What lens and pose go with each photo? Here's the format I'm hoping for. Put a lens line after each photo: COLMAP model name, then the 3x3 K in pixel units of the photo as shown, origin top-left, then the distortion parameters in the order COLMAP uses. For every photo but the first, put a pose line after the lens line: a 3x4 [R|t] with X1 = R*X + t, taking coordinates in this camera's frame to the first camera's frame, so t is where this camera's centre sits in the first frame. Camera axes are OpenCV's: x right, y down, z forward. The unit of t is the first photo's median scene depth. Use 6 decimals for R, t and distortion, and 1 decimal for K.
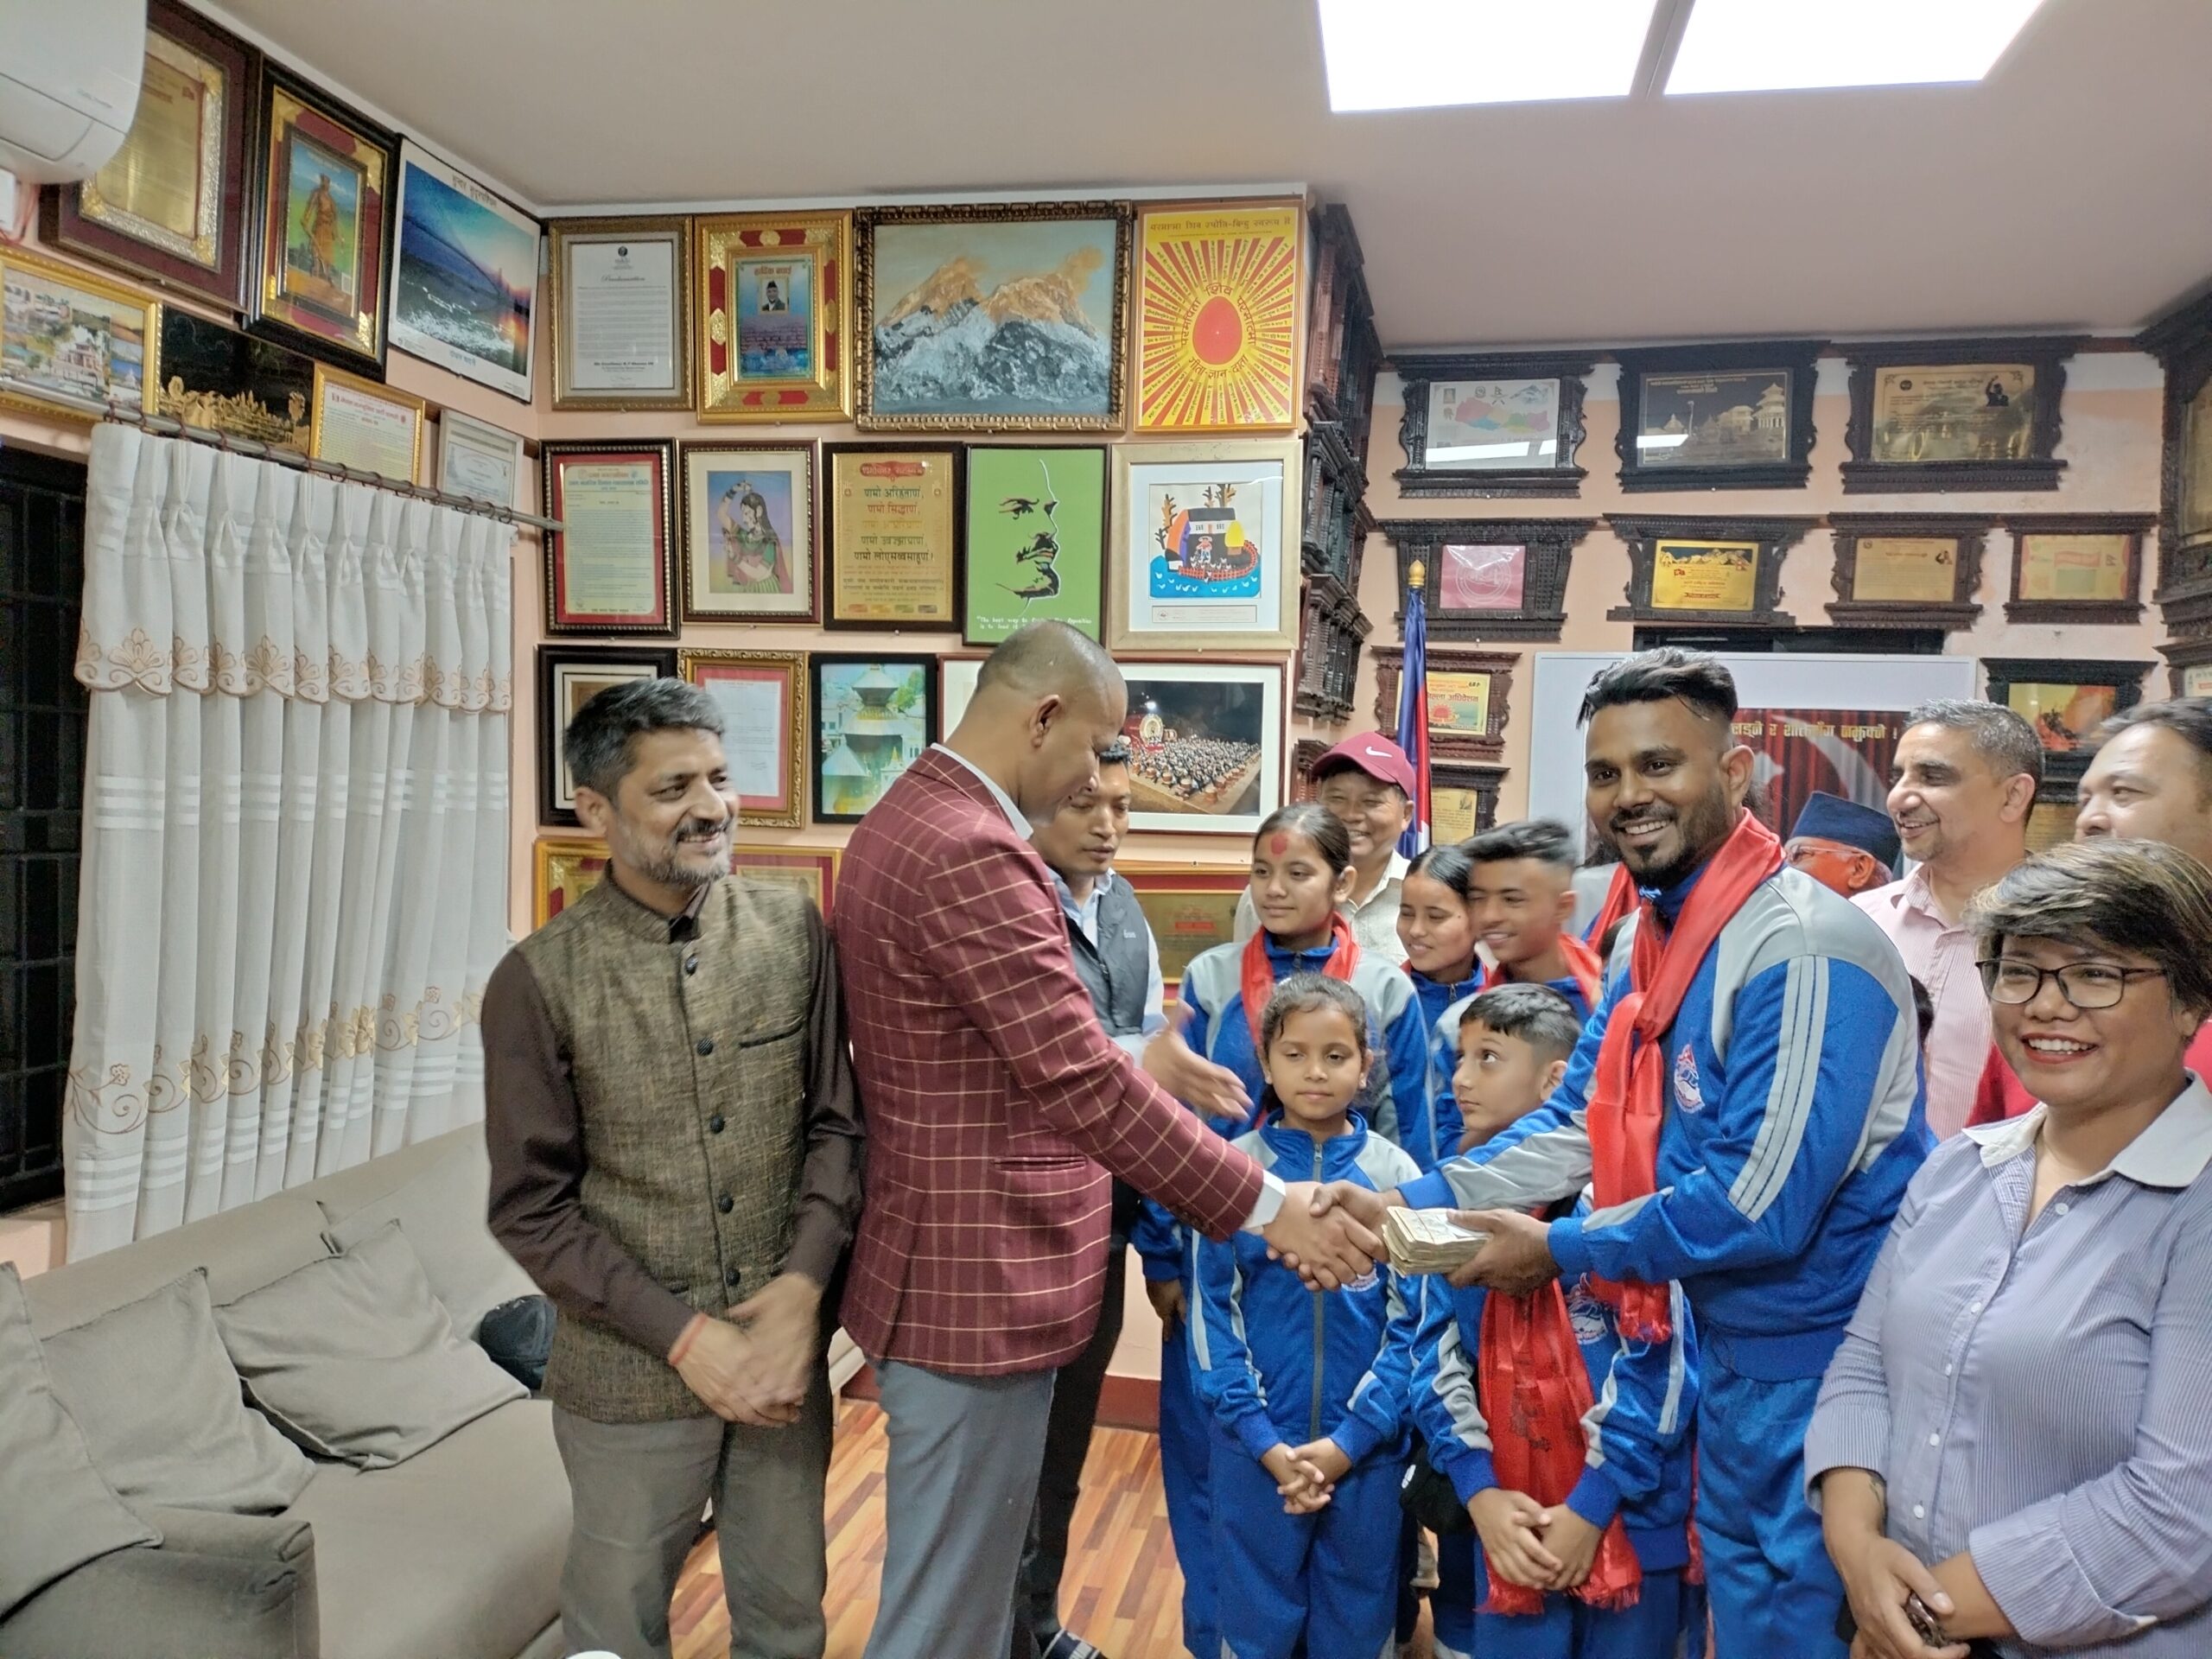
lens RADIAL K [[1598.9, 0, 1105.3], [0, 1598.9, 844.6], [0, 0, 1]] dist [0.103579, -0.137690]
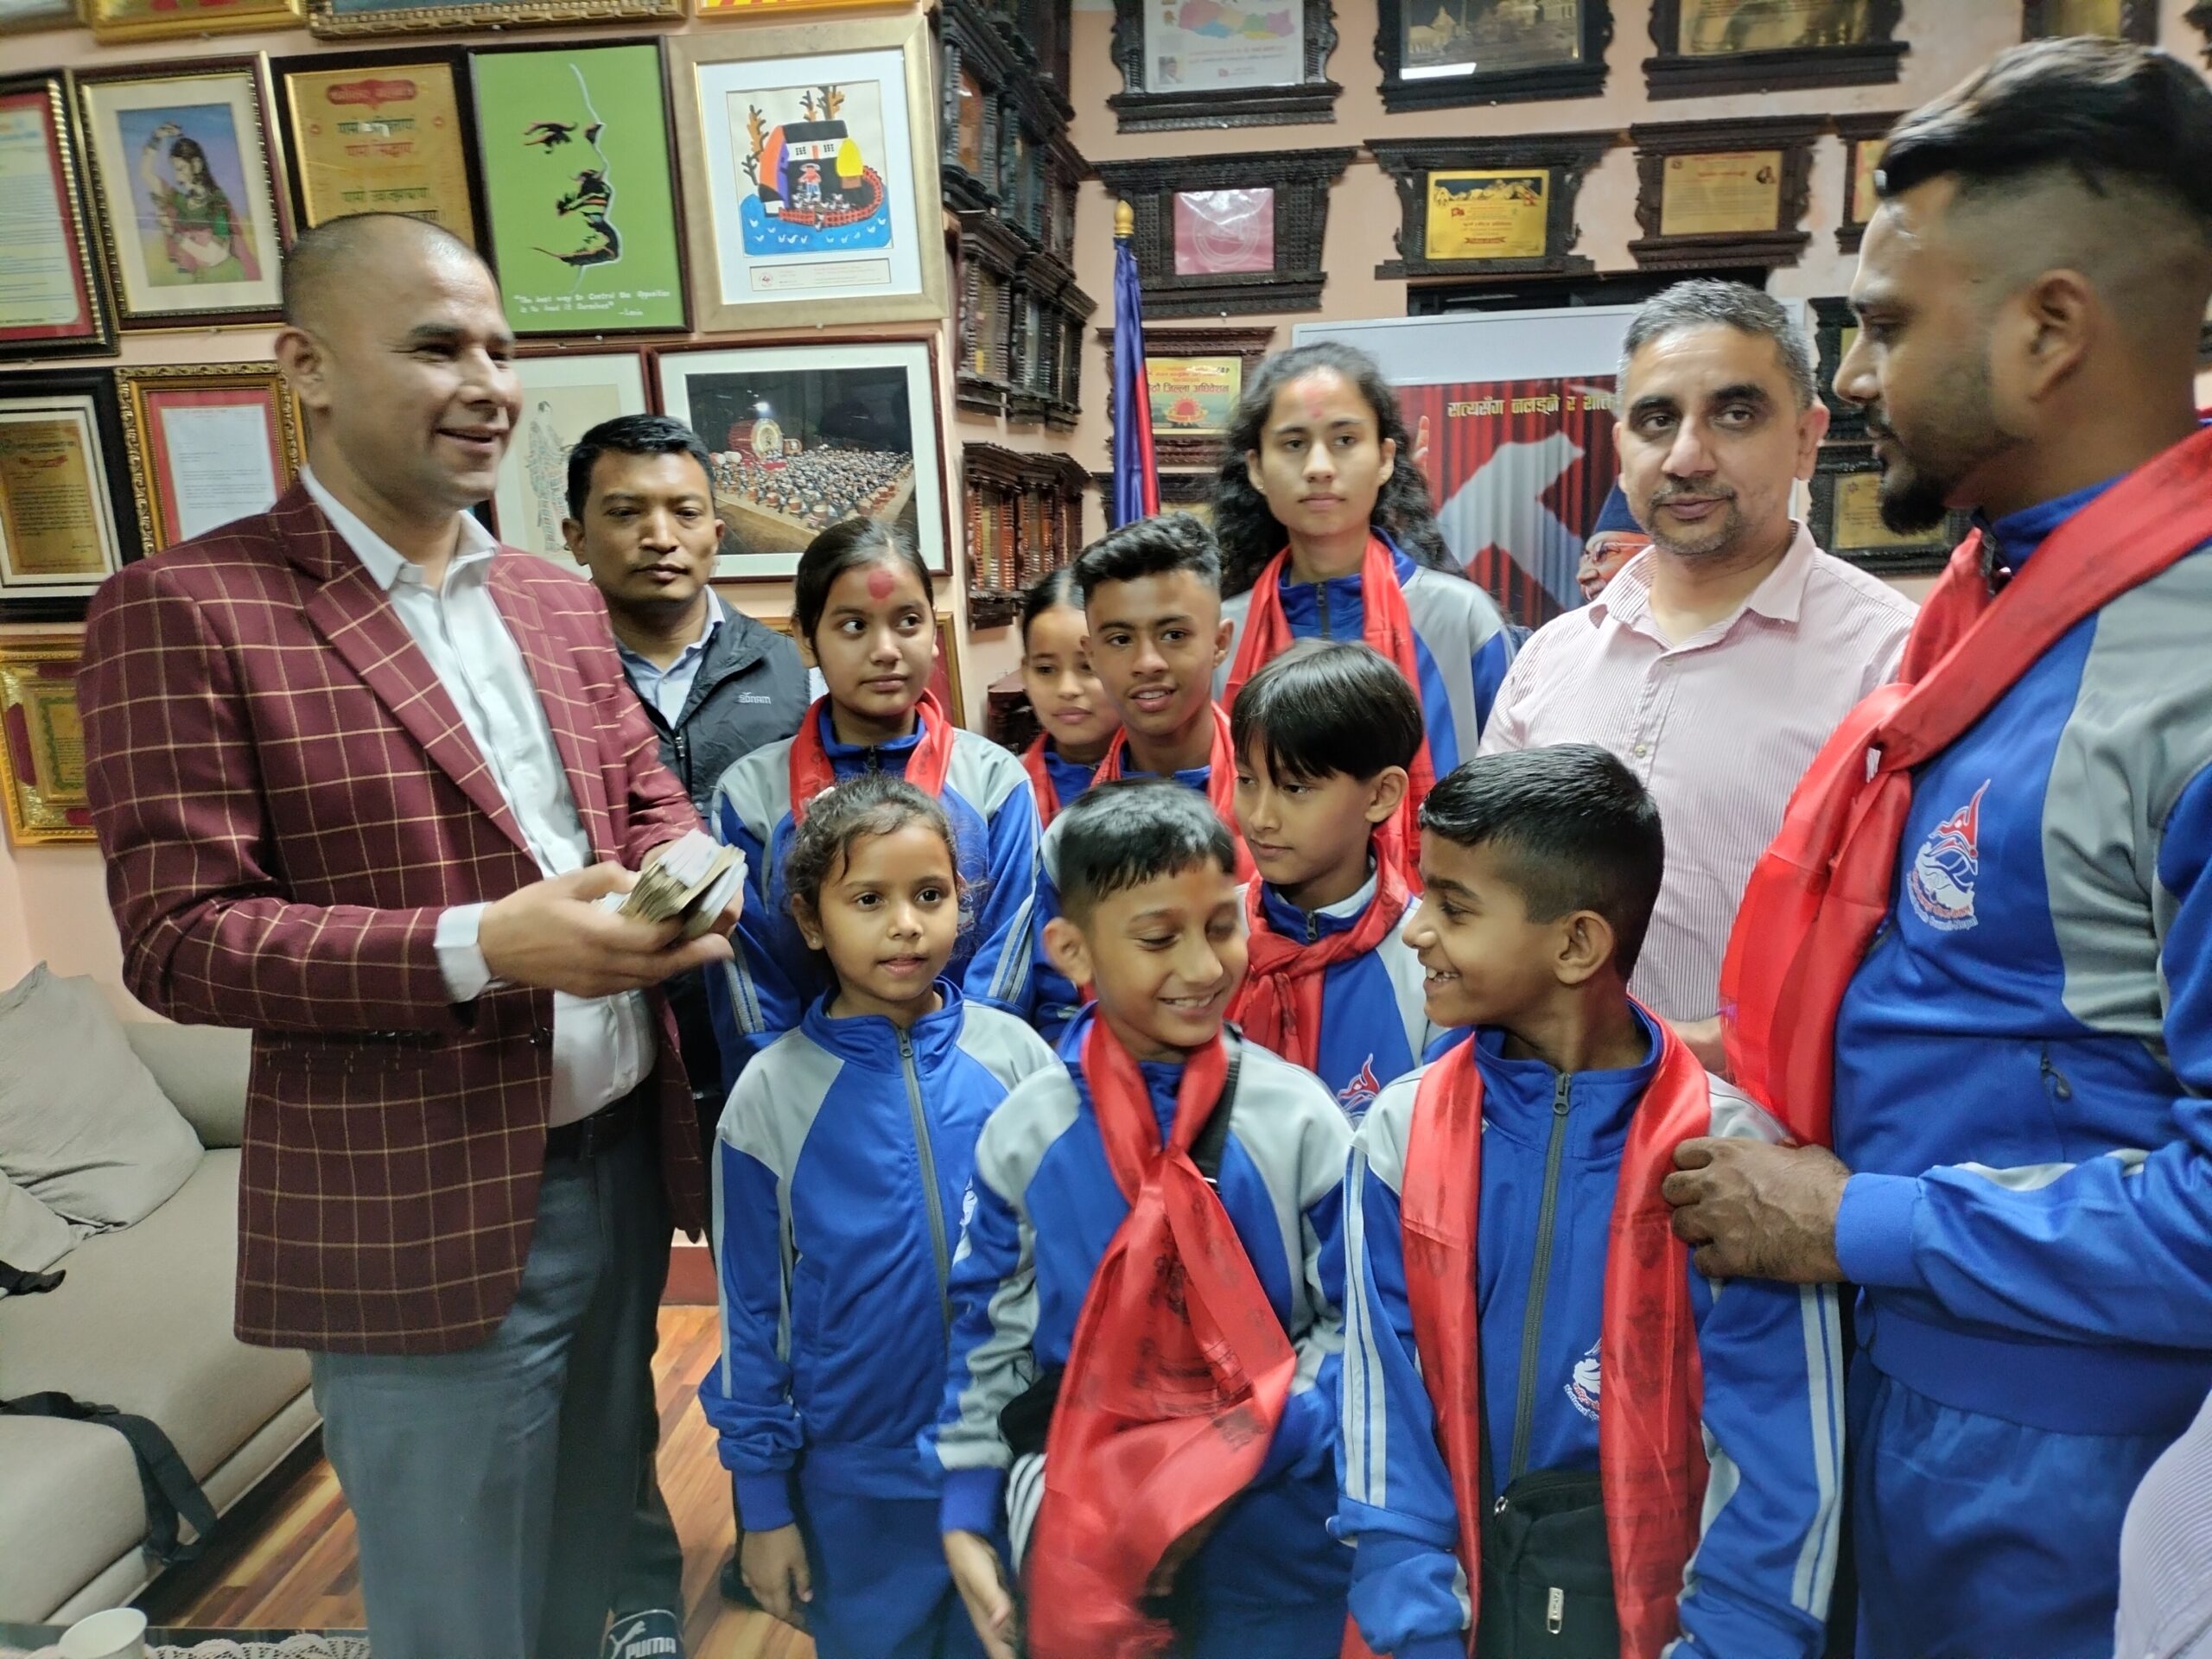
lens RADIAL K [[1601.2, 0, 1106.0], [0, 1601.2, 829.5], [0, 0, 1]] dist [0.035835, -0.052755]
pose [[0.993443, -0.079498, 0.082170, 0.104845], [0.066659, 0.986641, 0.148649, 0.006172], [-0.092889, -0.142196, 0.985470, 0.210190]]
